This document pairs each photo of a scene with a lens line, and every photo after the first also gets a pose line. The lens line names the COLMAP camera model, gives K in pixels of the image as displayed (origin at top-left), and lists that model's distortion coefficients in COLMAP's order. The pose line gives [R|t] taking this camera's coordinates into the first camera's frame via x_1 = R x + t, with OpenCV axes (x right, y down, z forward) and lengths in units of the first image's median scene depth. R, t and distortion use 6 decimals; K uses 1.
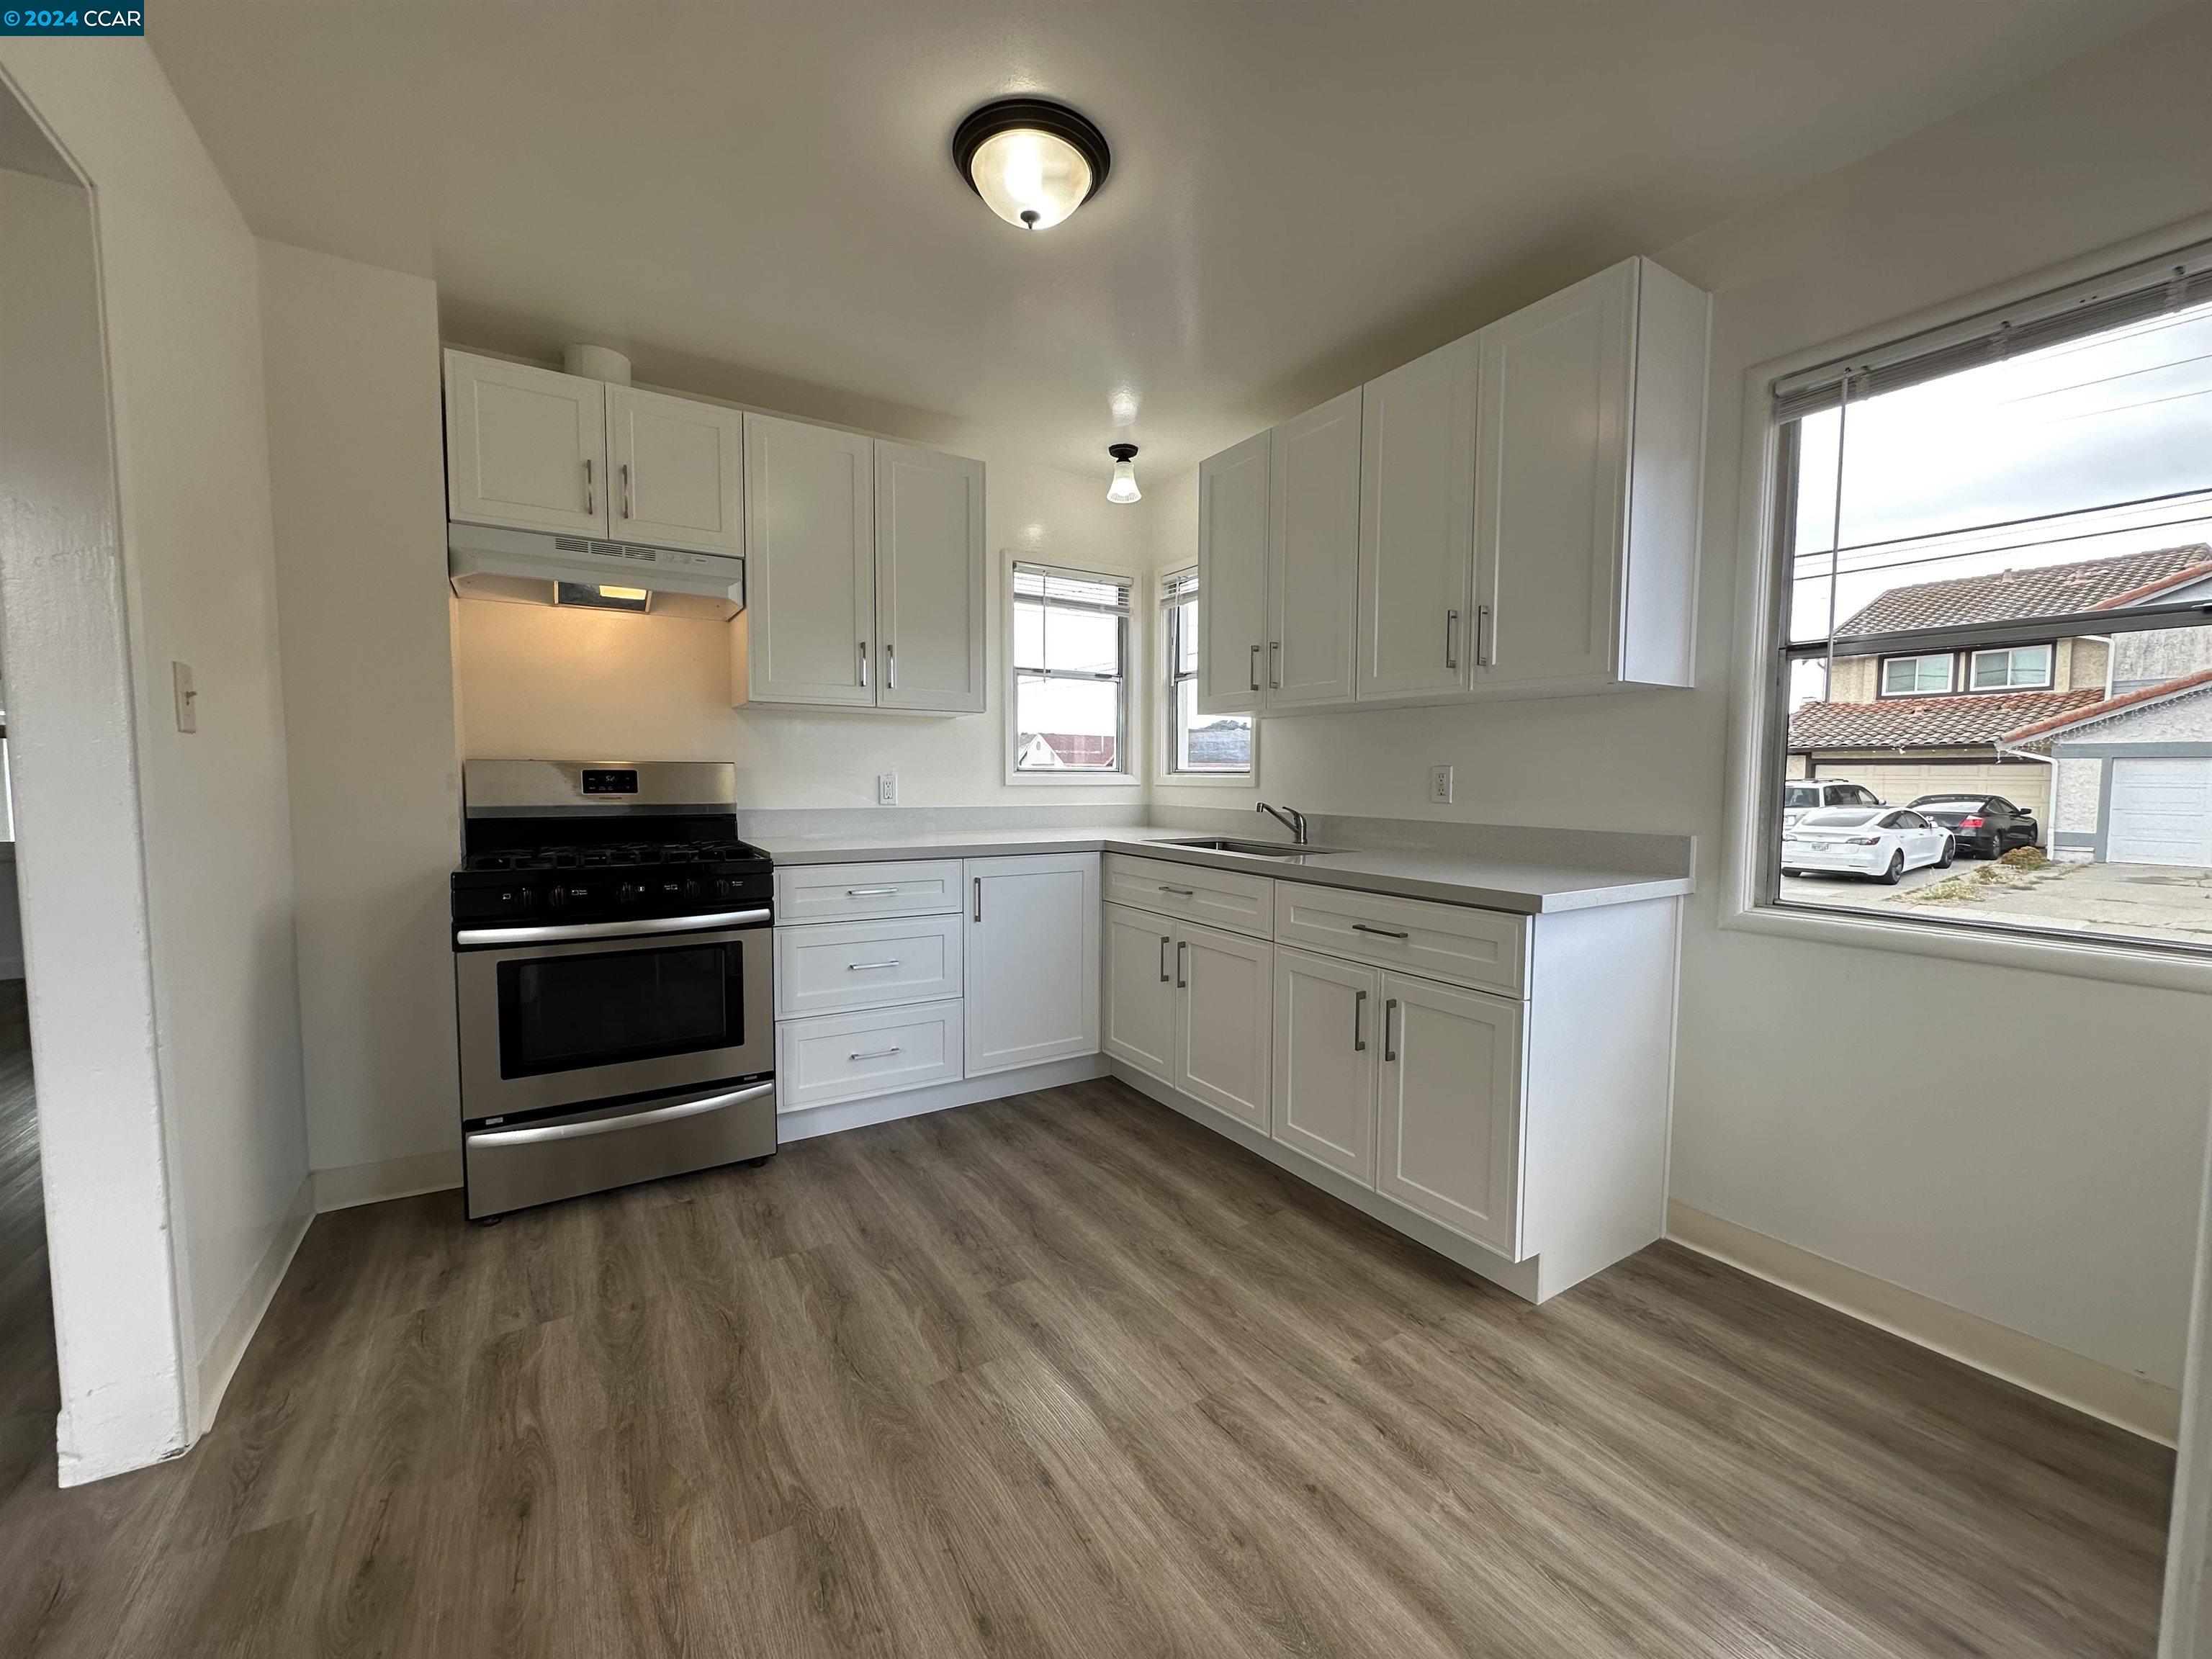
lens RADIAL K [[885.4, 0, 1104.9], [0, 885.4, 837.7], [0, 0, 1]] dist [-0.002300, 0.000372]
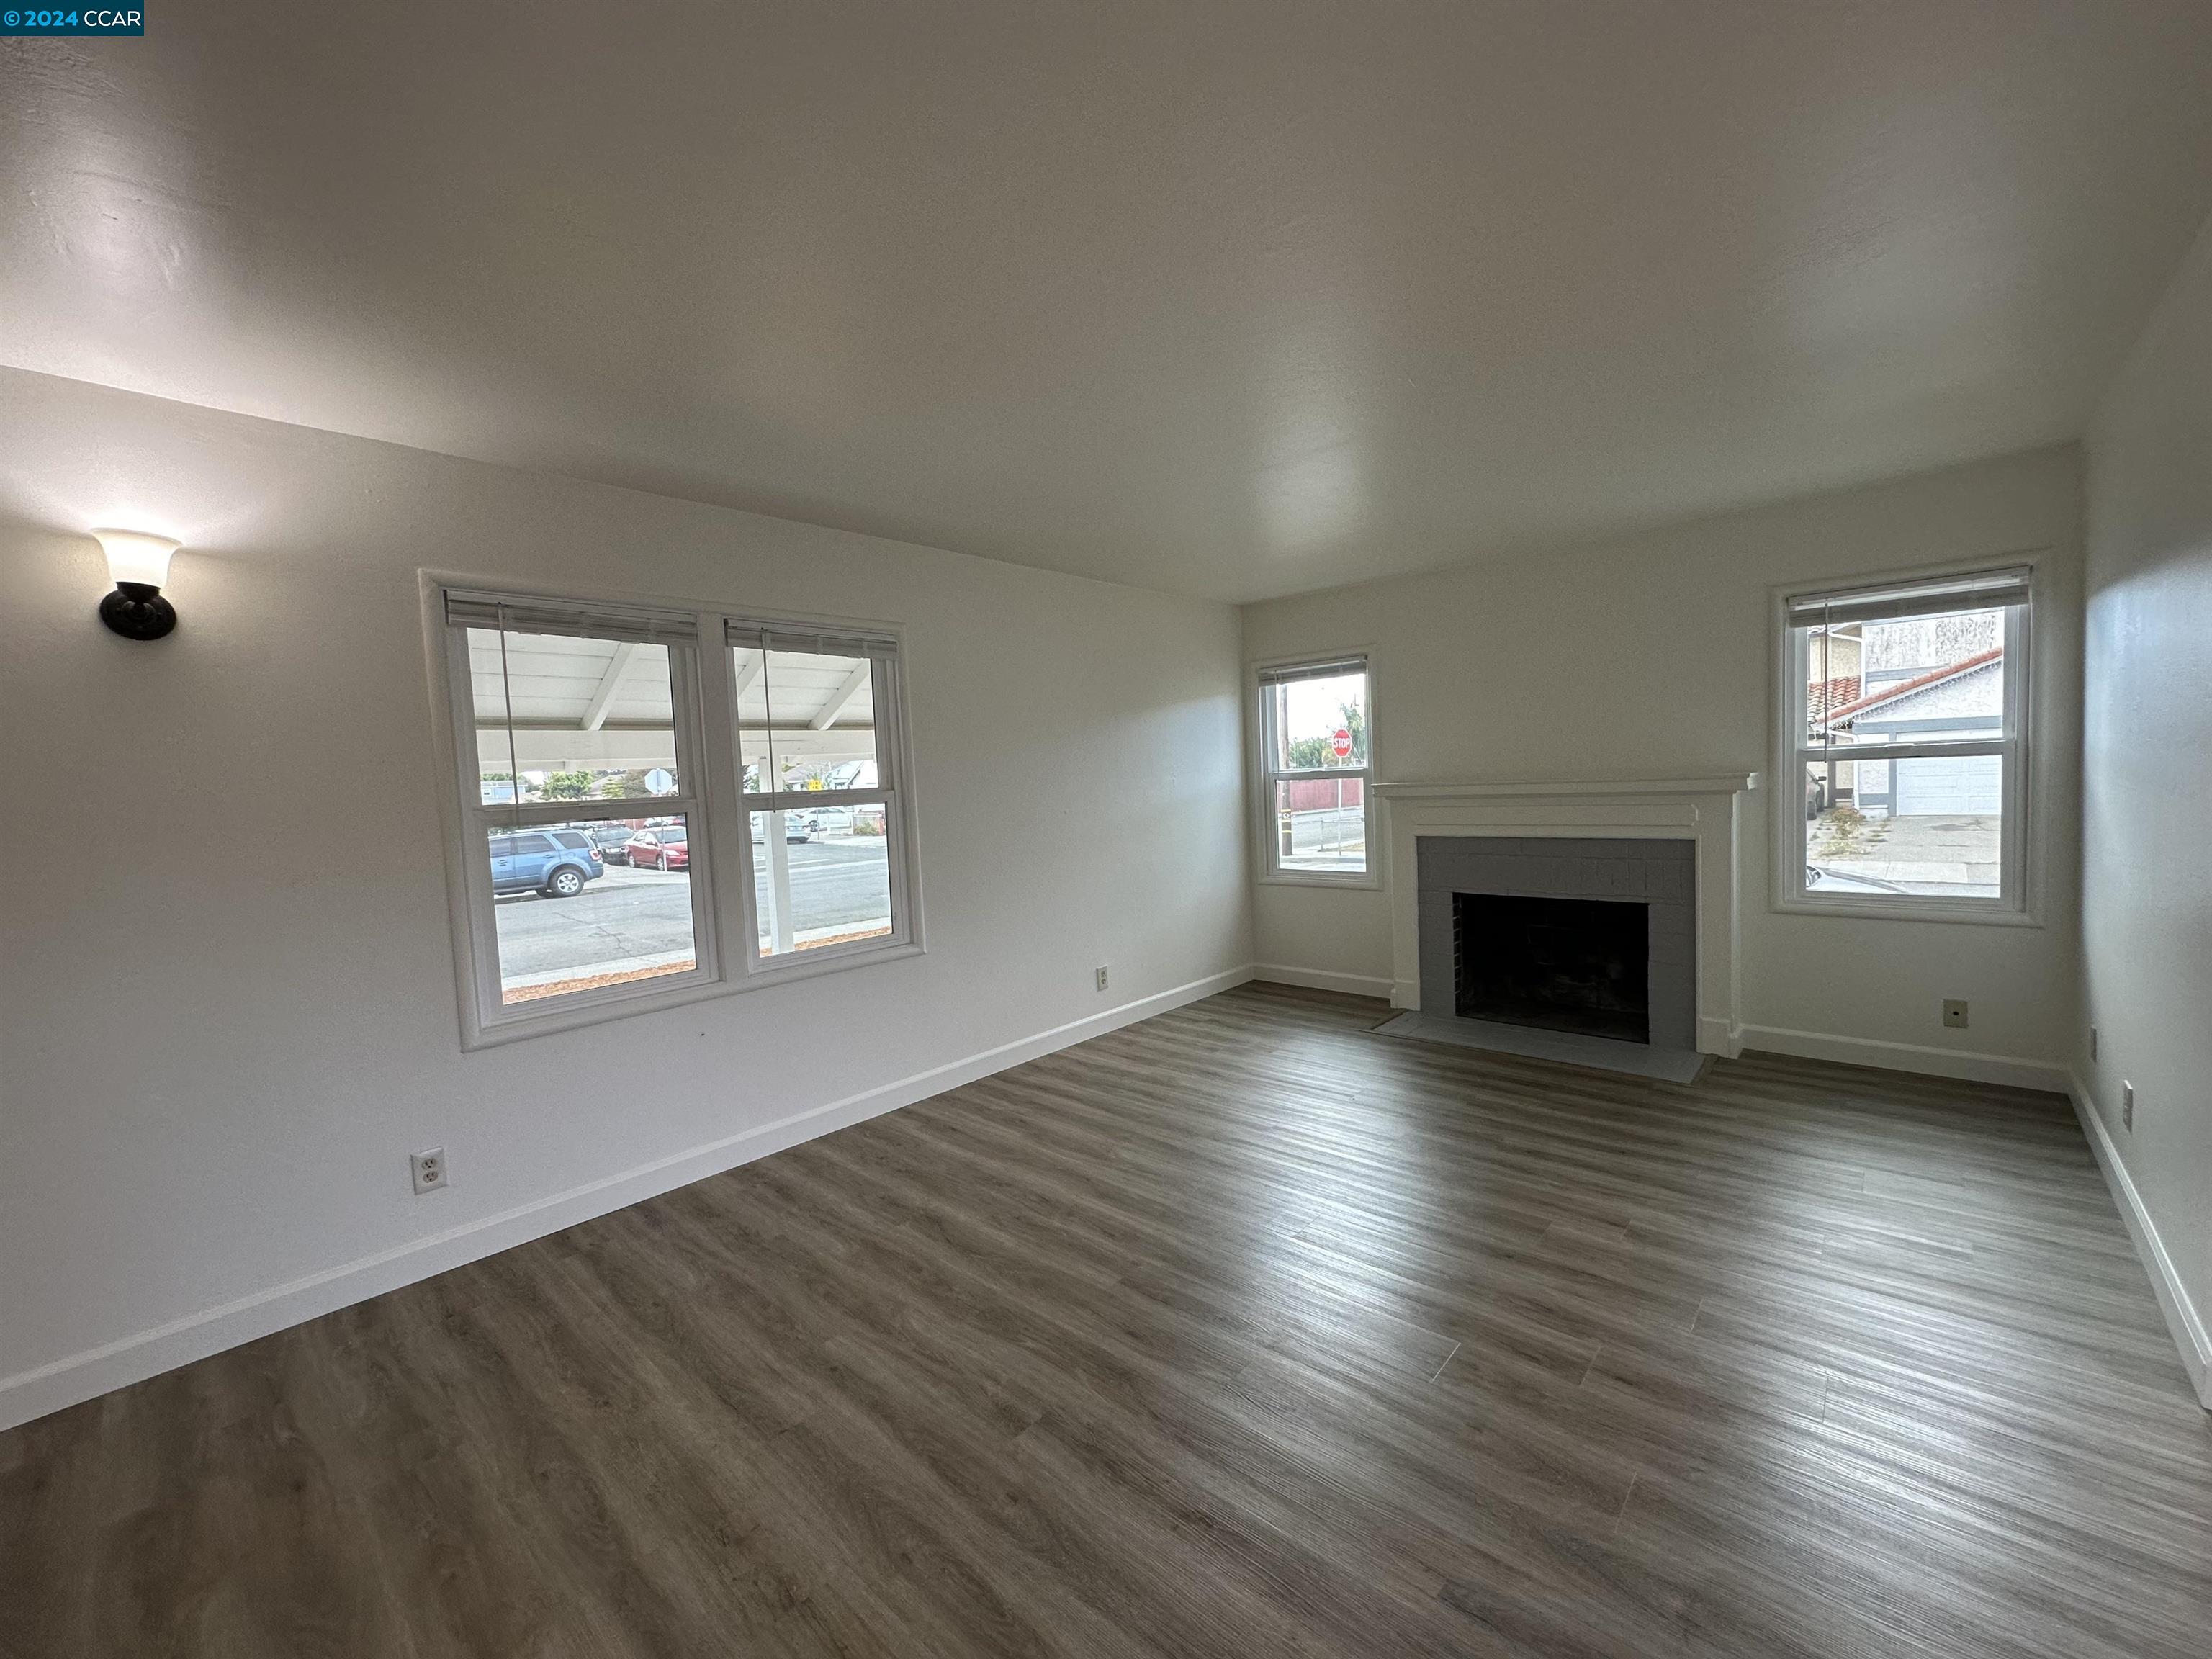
lens RADIAL K [[885.4, 0, 1098.1], [0, 885.4, 831.5], [0, 0, 1]] dist [-0.002300, 0.000372]
pose [[0.961625, -0.067911, 0.265830, -1.924532], [0.072896, 0.997300, -0.008919, -0.137942], [-0.264507, 0.027954, 0.963979, 0.567774]]
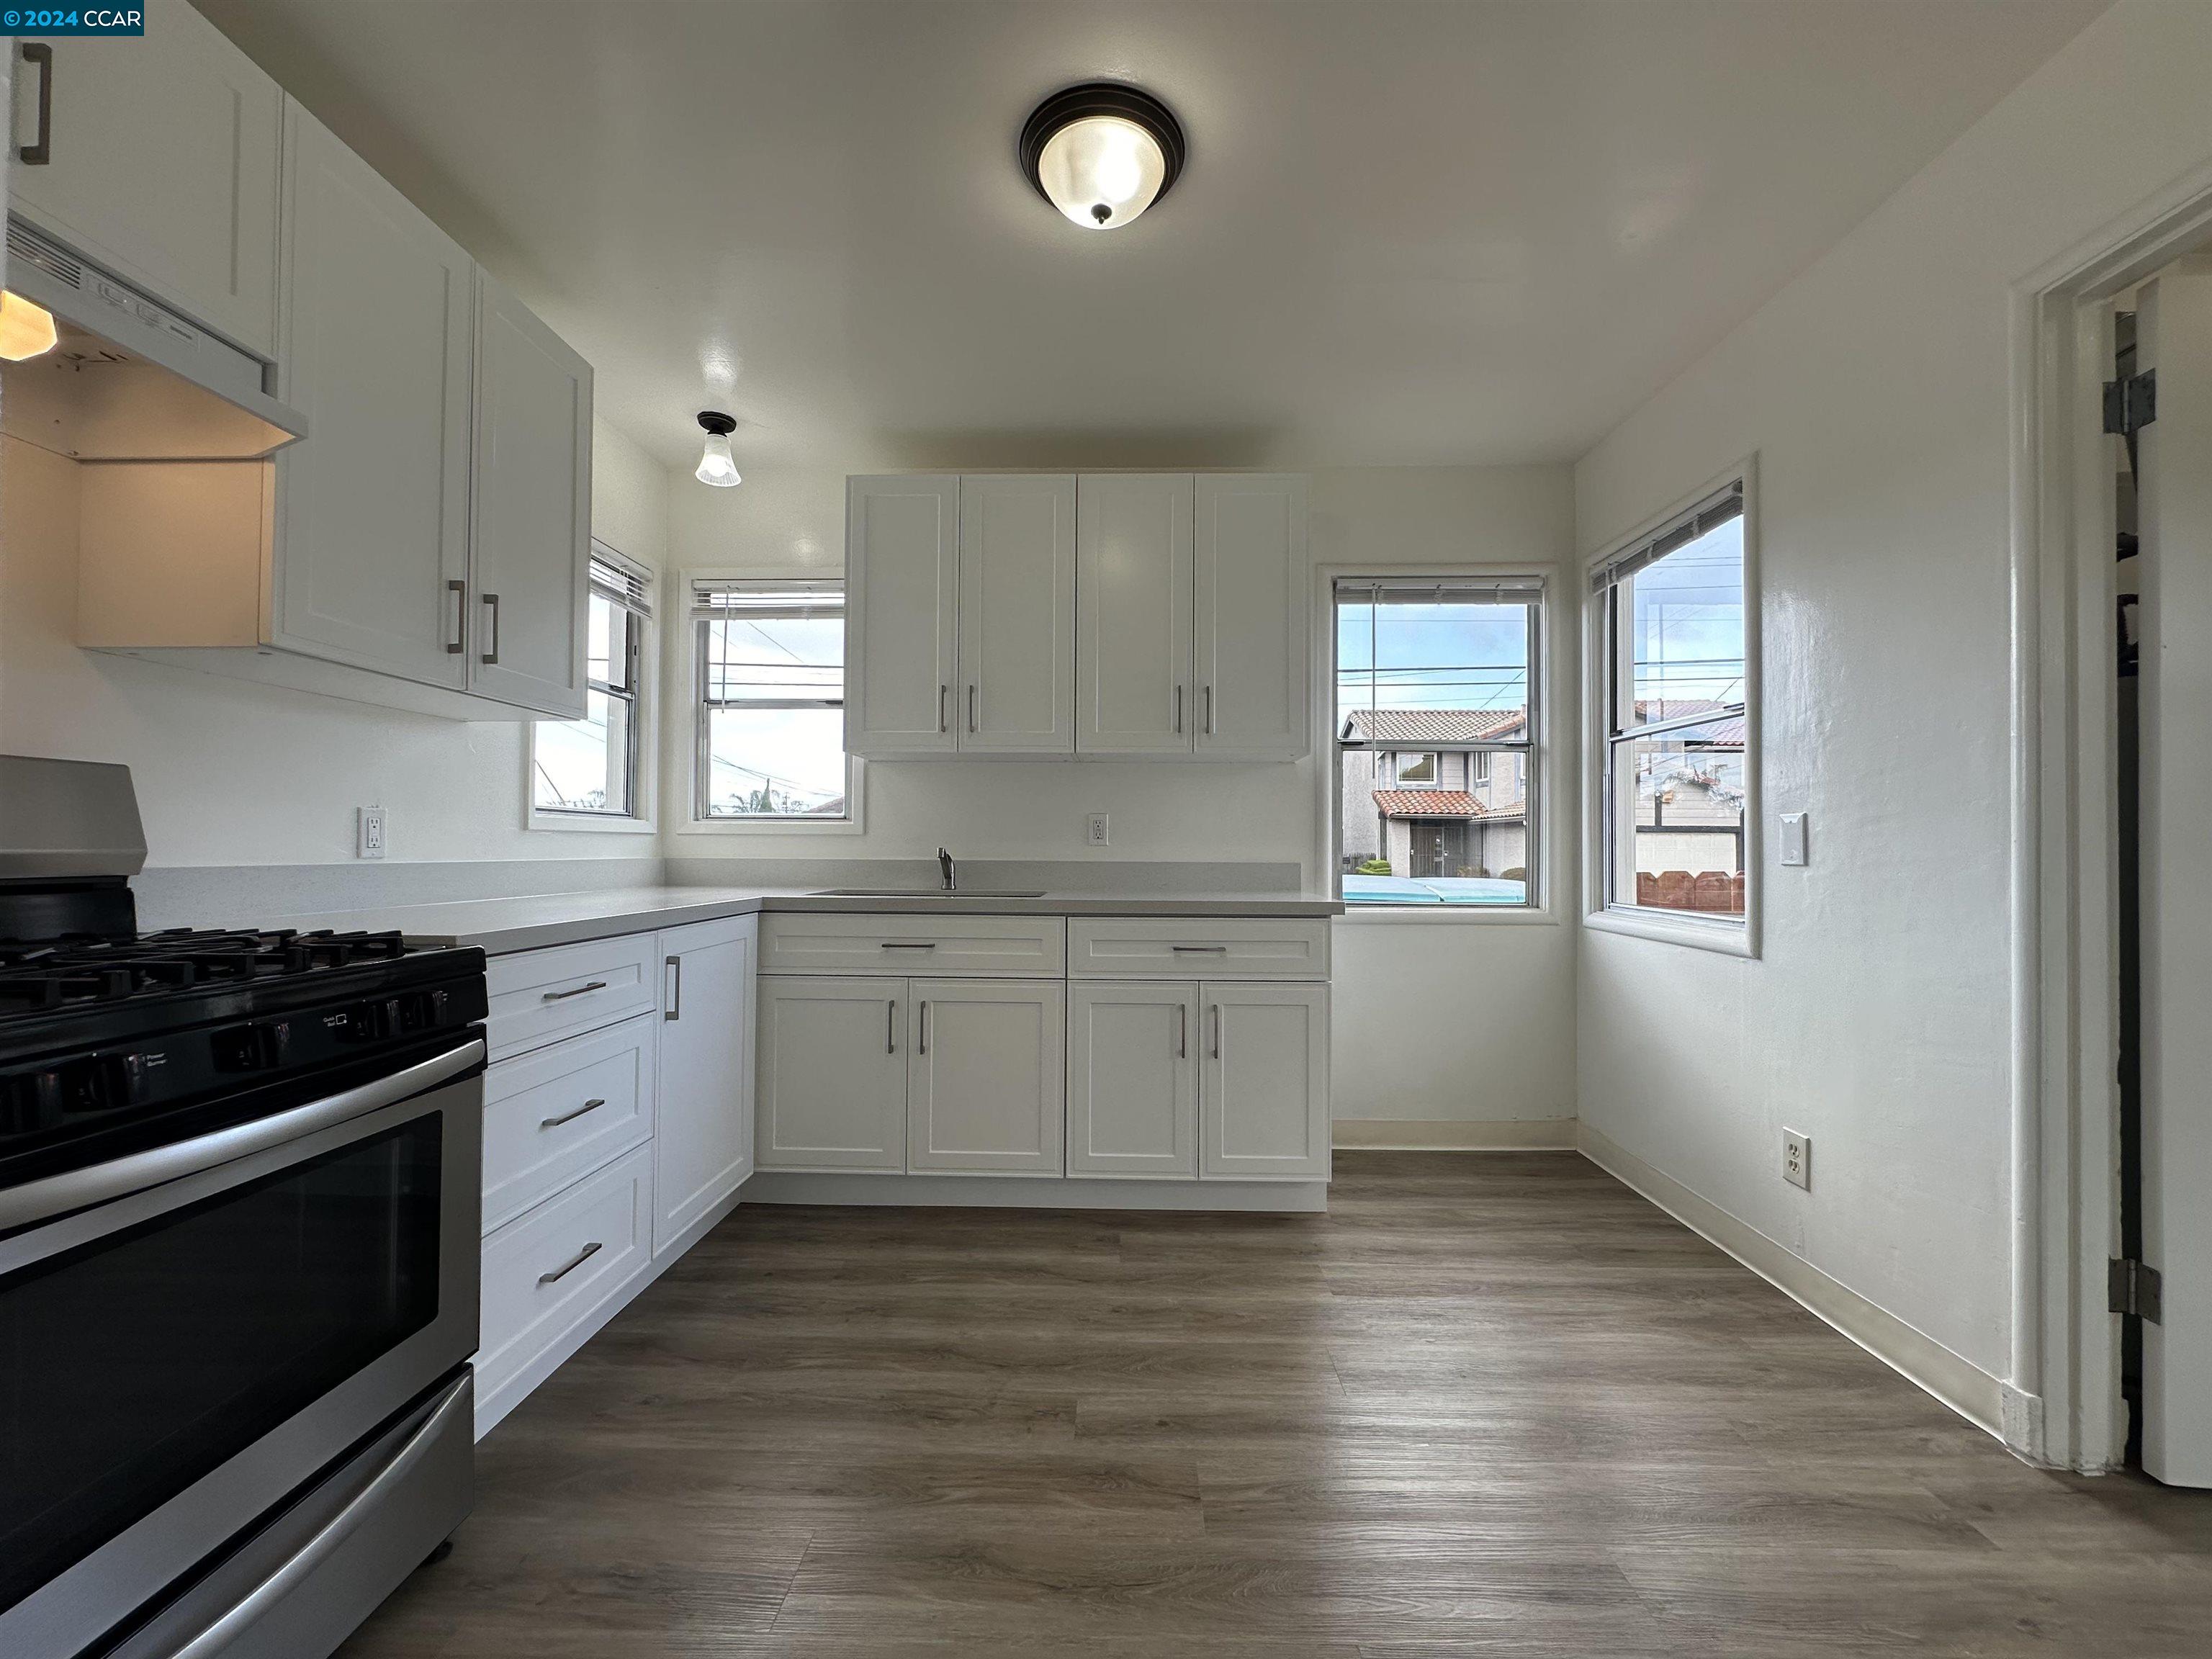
lens RADIAL K [[885.4, 0, 1109.5], [0, 885.4, 835.5], [0, 0, 1]] dist [-0.002300, 0.000372]
pose [[0.549282, 0.008450, 0.835594, -0.610939], [0.057804, 0.997169, -0.048082, 0.004478], [-0.833636, 0.074711, 0.547239, 0.372495]]
